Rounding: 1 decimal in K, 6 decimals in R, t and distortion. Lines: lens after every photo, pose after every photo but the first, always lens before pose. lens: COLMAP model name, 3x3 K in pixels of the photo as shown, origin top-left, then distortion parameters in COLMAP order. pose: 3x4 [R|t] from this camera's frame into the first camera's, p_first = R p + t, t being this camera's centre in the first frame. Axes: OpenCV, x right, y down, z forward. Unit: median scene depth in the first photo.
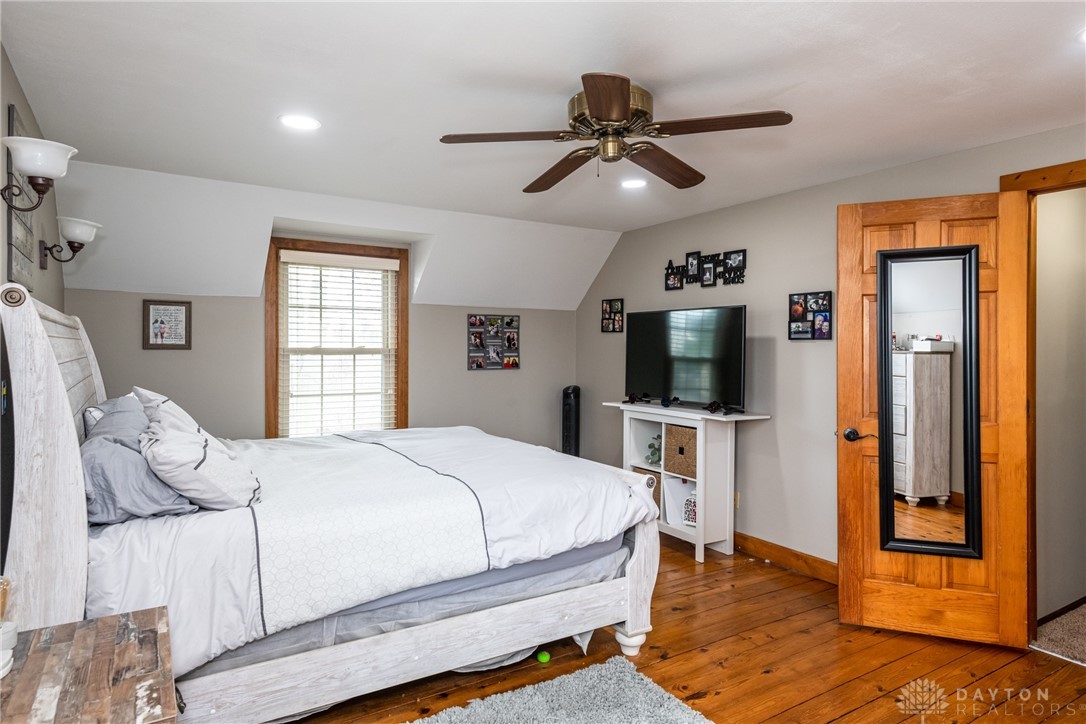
lens RADIAL K [[636.7, 0, 553.8], [0, 636.7, 352.7], [0, 0, 1]] dist [0.041719, -0.015540]
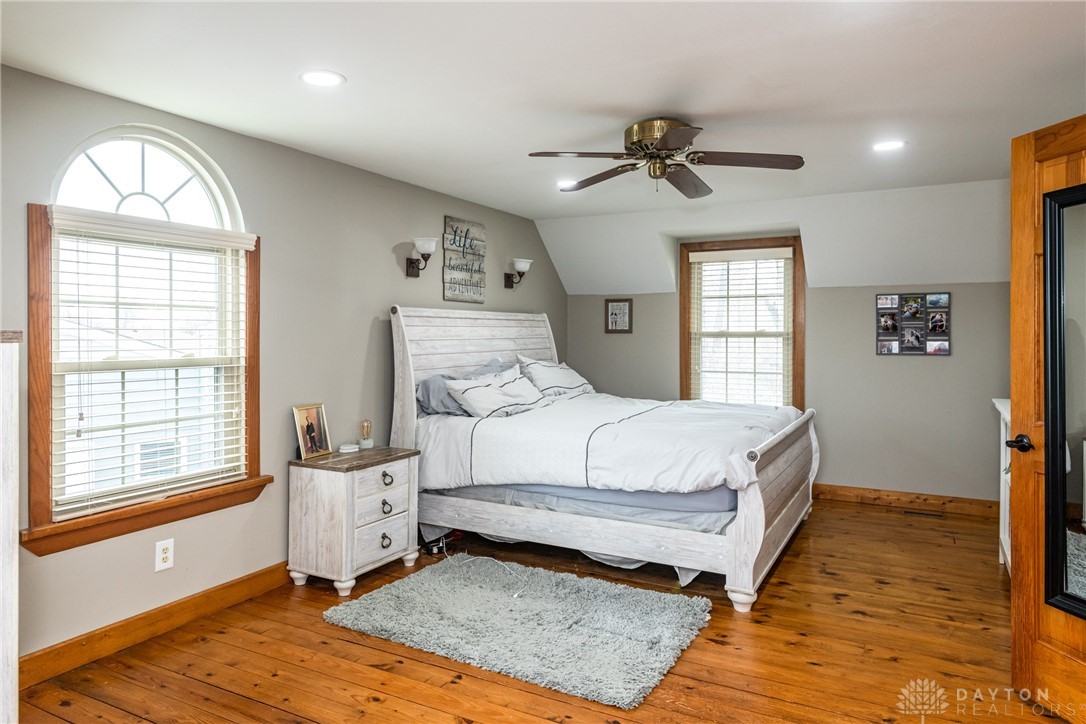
lens RADIAL K [[720.2, 0, 542.1], [0, 720.2, 339.7], [0, 0, 1]] dist [0.035559, -0.022730]
pose [[0.489158, 0.004181, -0.872185, 0.925612], [-0.002974, 0.999991, 0.003126, 0.006224], [0.872190, 0.001064, 0.489166, 0.094447]]
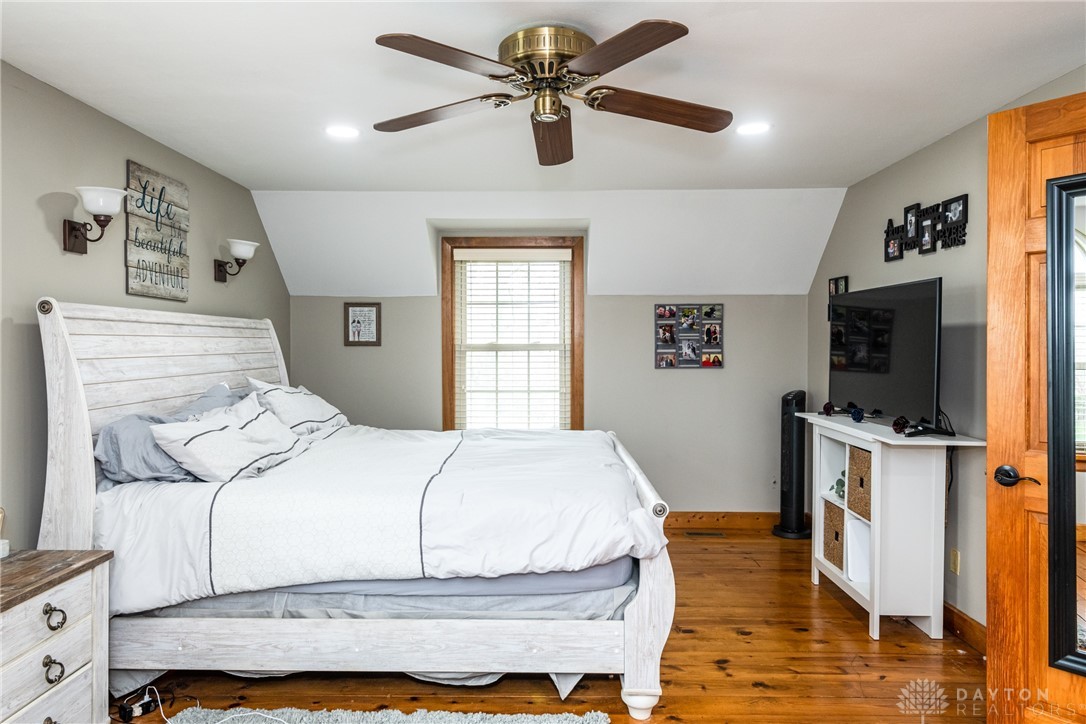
lens RADIAL K [[720.2, 0, 549.3], [0, 720.2, 357.7], [0, 0, 1]] dist [0.035559, -0.022730]
pose [[0.839546, 0.004587, -0.543270, 0.471797], [0.001548, 0.999940, 0.010835, 0.002796], [0.543287, -0.009937, 0.839488, 0.153096]]
